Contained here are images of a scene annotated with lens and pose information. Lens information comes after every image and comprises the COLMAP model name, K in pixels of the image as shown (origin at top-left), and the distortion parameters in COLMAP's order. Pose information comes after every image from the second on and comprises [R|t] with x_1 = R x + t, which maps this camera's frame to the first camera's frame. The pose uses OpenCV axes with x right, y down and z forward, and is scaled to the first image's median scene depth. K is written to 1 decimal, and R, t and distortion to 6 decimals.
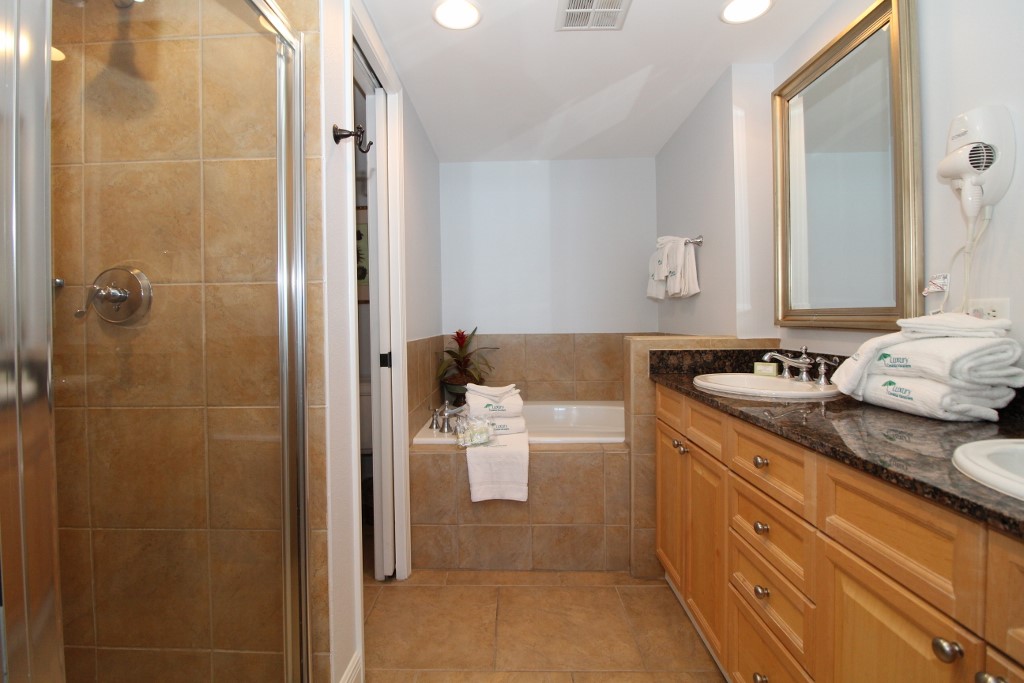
lens RADIAL K [[472.9, 0, 508.3], [0, 472.9, 324.0], [0, 0, 1]] dist [-0.016231, -0.001487]
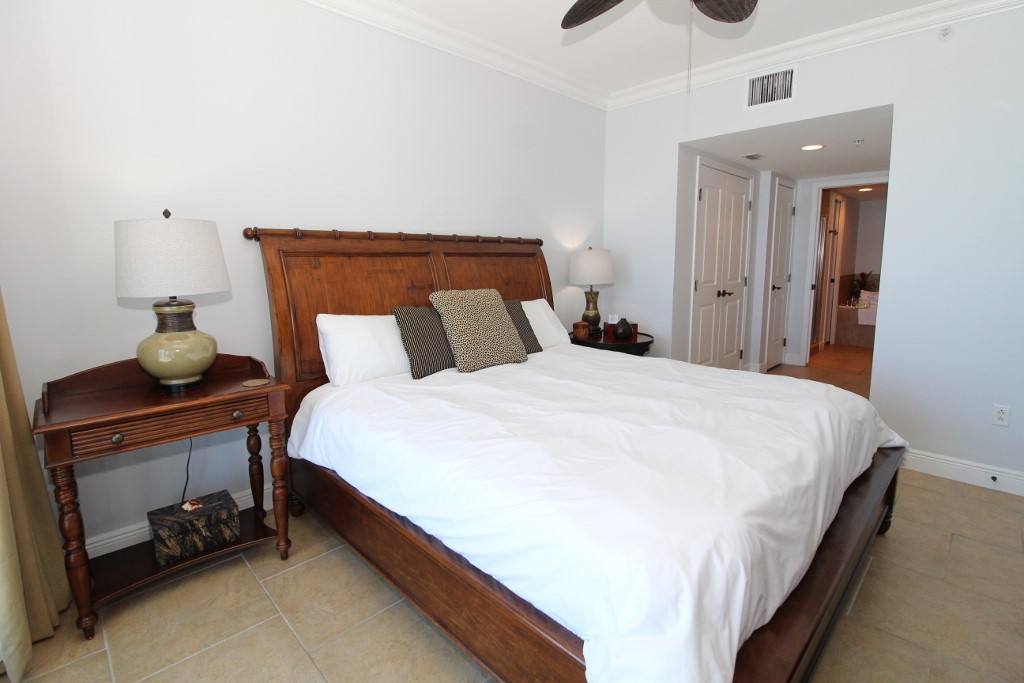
lens RADIAL K [[472.9, 0, 508.3], [0, 472.9, 324.0], [0, 0, 1]] dist [-0.016231, -0.001487]
pose [[0.703246, 0.103760, -0.703334, 0.455751], [-0.005741, 0.990089, 0.140324, -0.067692], [0.710923, -0.094645, 0.696872, -2.725836]]
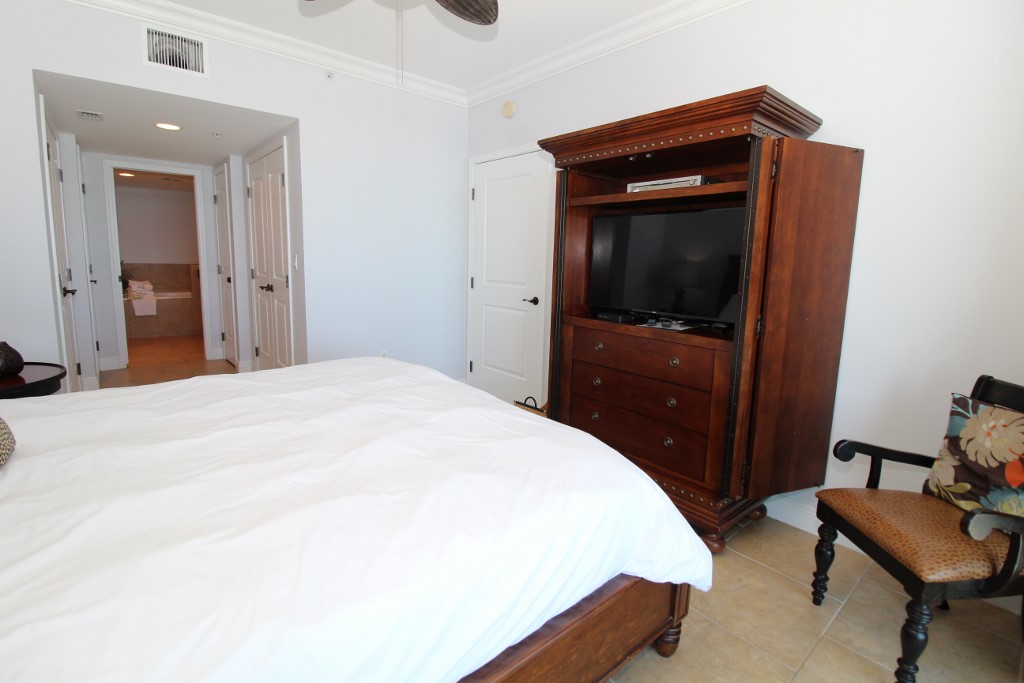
lens RADIAL K [[480.9, 0, 500.8], [0, 480.9, 319.8], [0, 0, 1]] dist [0.001182, 0.000273]
pose [[0.780012, -0.069938, 0.621844, -0.154369], [-0.017331, 0.990939, 0.133189, -0.065301], [-0.625525, -0.114666, 0.771732, -2.701351]]
